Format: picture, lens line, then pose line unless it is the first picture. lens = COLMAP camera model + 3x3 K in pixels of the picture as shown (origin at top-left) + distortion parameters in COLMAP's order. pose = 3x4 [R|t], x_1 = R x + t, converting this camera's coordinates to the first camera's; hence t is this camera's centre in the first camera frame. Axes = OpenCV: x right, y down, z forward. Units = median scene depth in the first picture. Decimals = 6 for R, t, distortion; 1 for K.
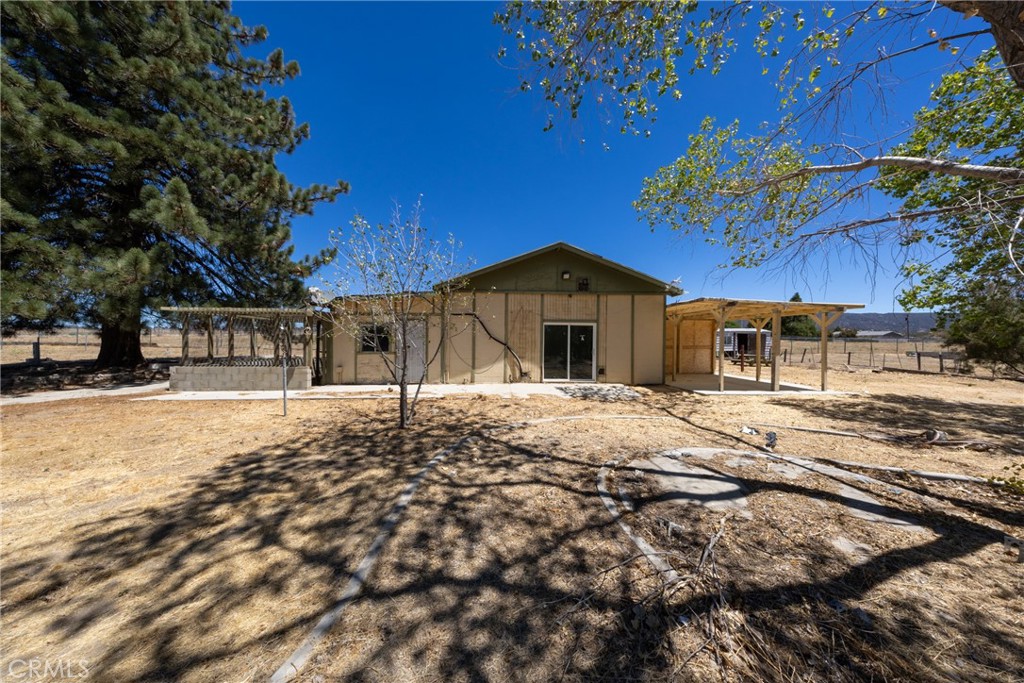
lens RADIAL K [[300.5, 0, 512.0], [0, 300.5, 341.5], [0, 0, 1]] dist [-0.000494, 0.000003]
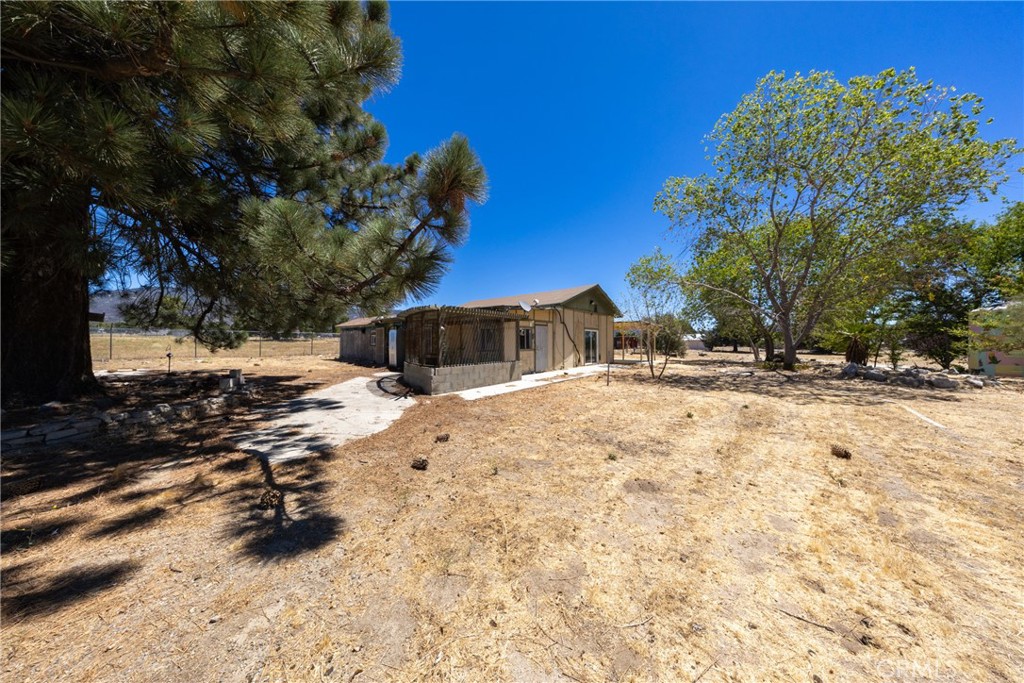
lens RADIAL K [[300.5, 0, 512.0], [0, 300.5, 341.5], [0, 0, 1]] dist [-0.000494, 0.000003]
pose [[0.674293, -0.002845, 0.738458, -1.409914], [0.002488, 0.999996, 0.001581, 0.000605], [-0.738460, 0.000771, 0.674297, 0.172263]]
